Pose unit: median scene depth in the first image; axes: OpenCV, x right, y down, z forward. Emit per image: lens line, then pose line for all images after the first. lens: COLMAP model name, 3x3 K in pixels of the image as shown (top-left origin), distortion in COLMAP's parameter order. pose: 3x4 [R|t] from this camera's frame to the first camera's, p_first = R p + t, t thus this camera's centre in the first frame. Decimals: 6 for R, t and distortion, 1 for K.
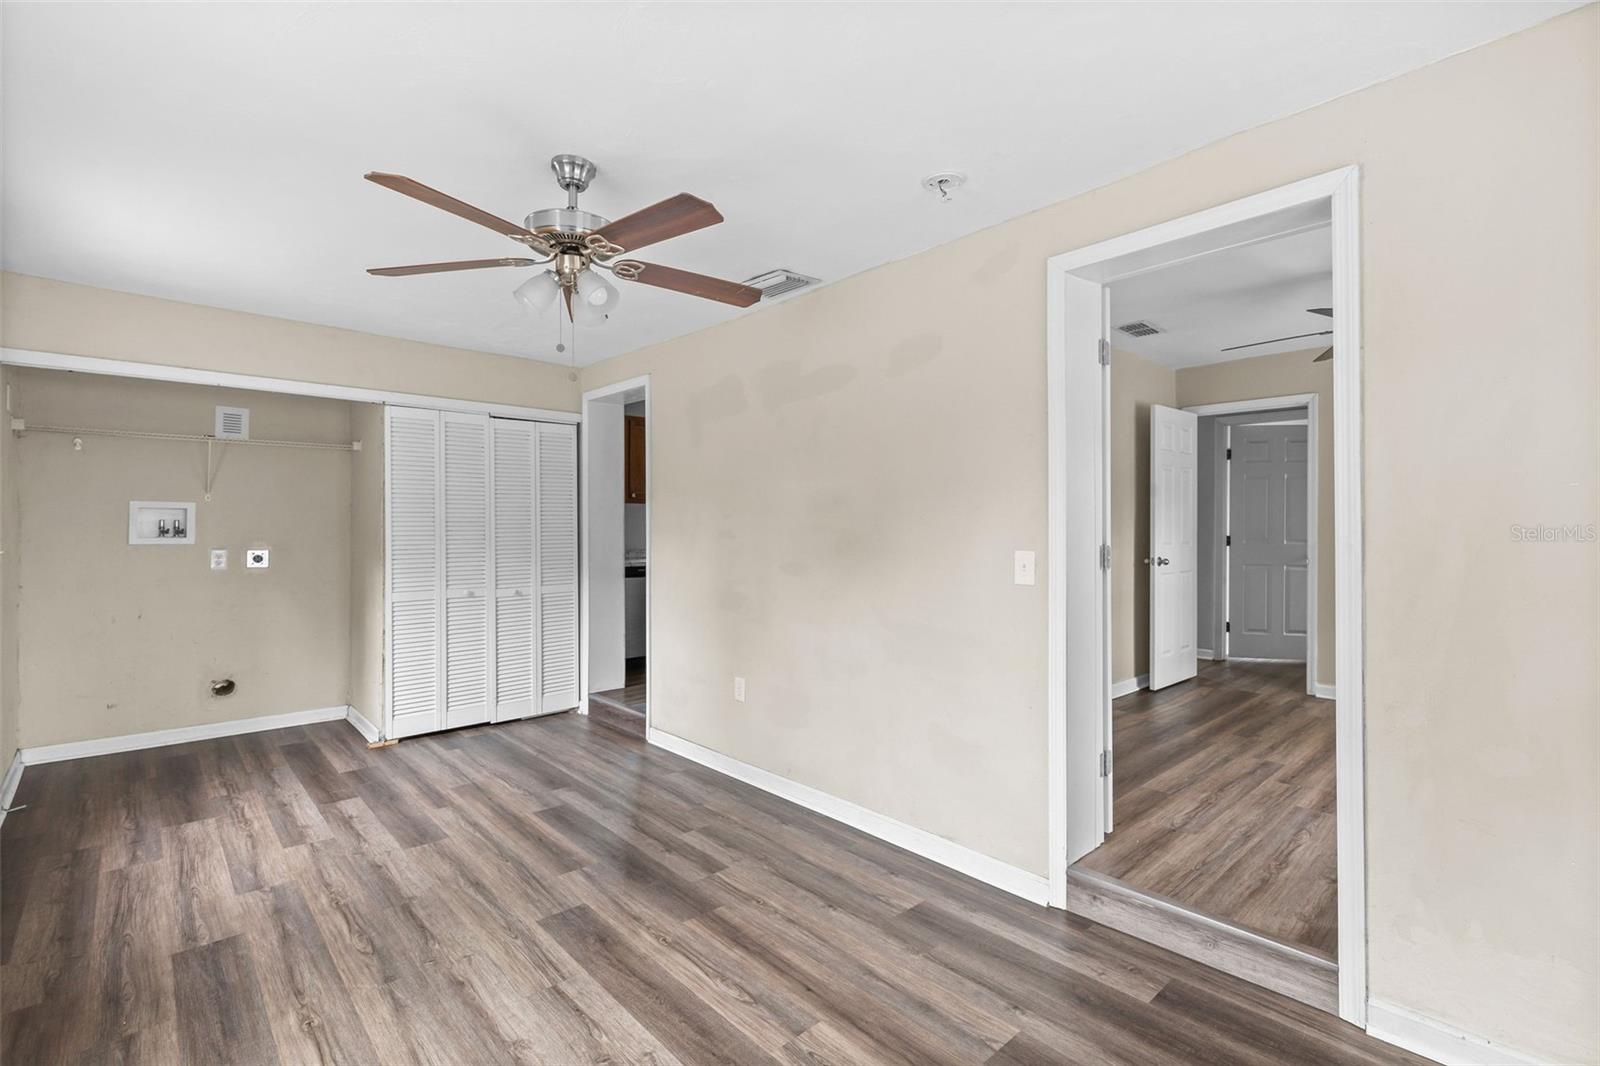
lens RADIAL K [[733.3, 0, 799.6], [0, 733.3, 524.0], [0, 0, 1]] dist [0.005791, 0.000077]
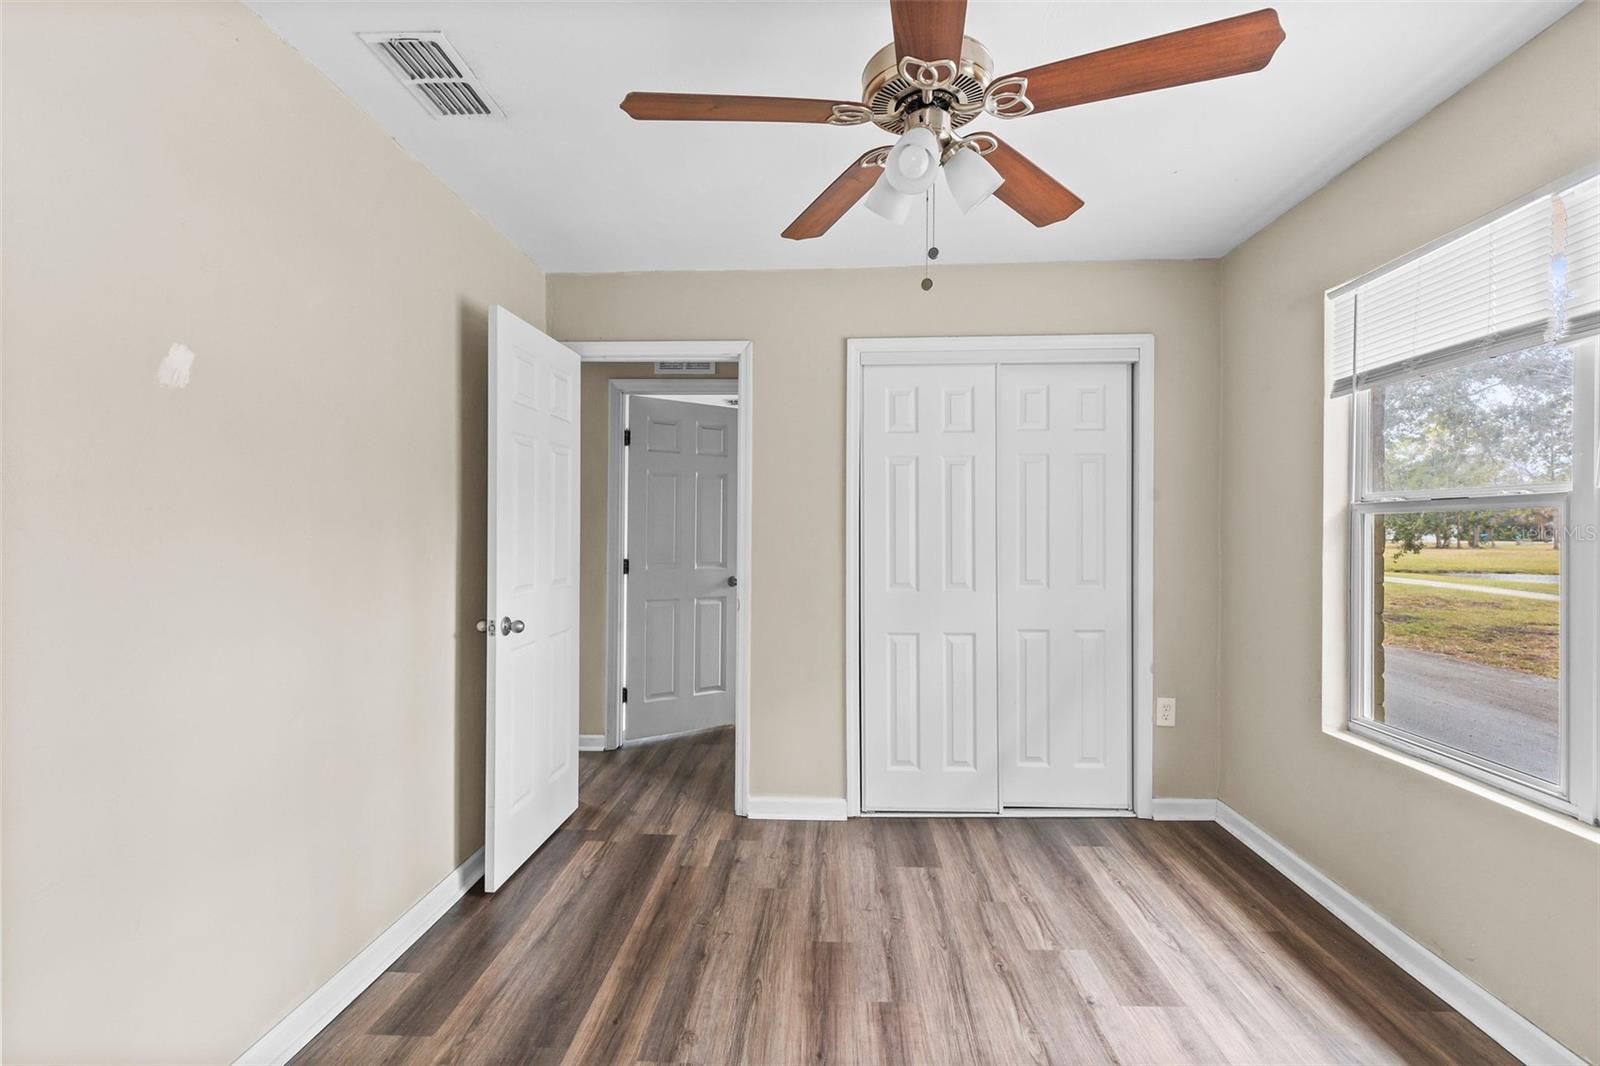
lens RADIAL K [[733.3, 0, 799.6], [0, 733.3, 524.0], [0, 0, 1]] dist [0.005791, 0.000077]
pose [[0.719505, 0.006179, 0.694460, 0.284493], [-0.002229, 0.999976, -0.006588, -0.014534], [-0.694484, 0.003192, 0.719501, 0.499576]]
